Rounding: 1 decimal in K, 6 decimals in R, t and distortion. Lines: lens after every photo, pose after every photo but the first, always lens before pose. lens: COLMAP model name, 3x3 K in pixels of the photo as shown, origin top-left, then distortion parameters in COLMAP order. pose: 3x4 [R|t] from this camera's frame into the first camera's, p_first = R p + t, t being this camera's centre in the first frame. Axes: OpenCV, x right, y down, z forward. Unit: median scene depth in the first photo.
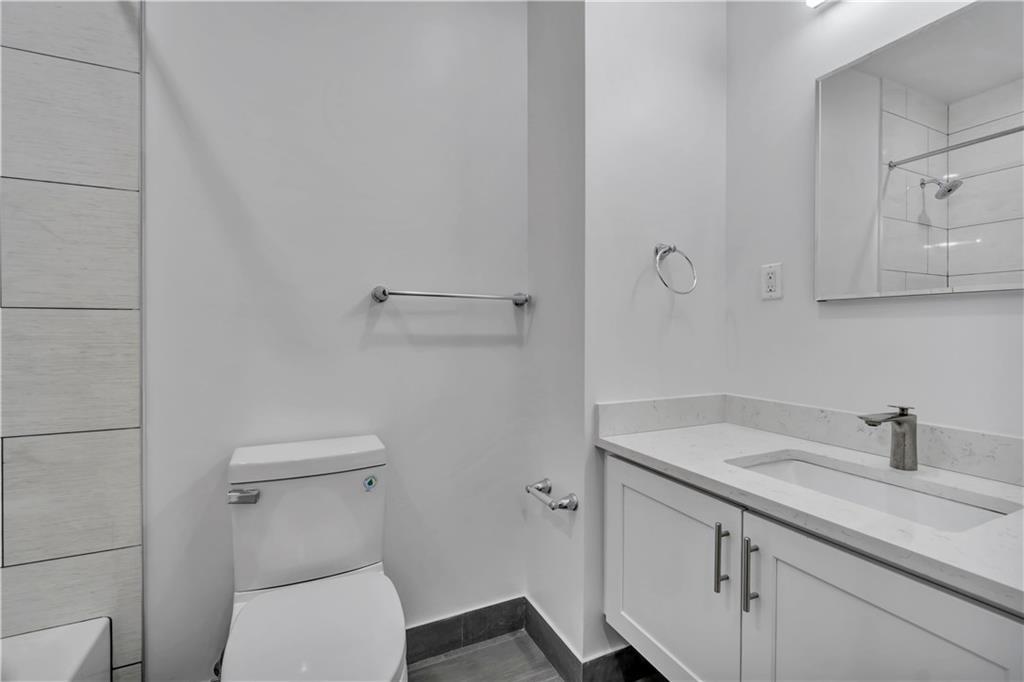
lens RADIAL K [[442.4, 0, 503.8], [0, 442.4, 339.0], [0, 0, 1]] dist [0.010539, -0.000664]
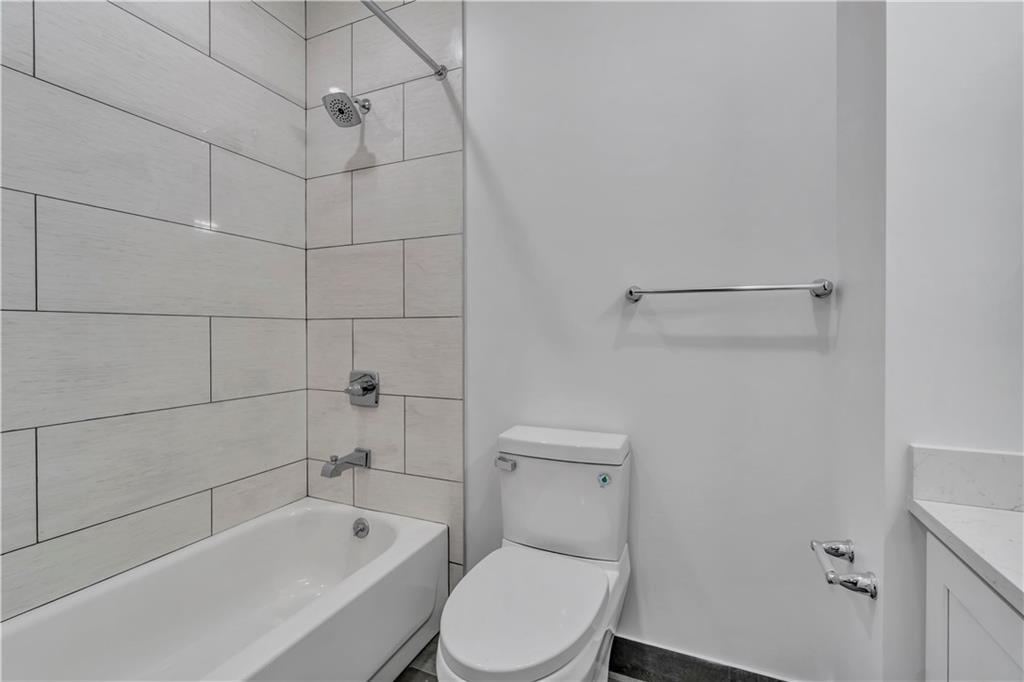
lens RADIAL K [[442.4, 0, 509.8], [0, 442.4, 339.2], [0, 0, 1]] dist [0.010539, -0.000664]
pose [[0.676214, 0.011548, -0.736615, 0.296003], [-0.011704, 0.999919, 0.004932, -0.002396], [0.736612, 0.005286, 0.676295, 0.144330]]
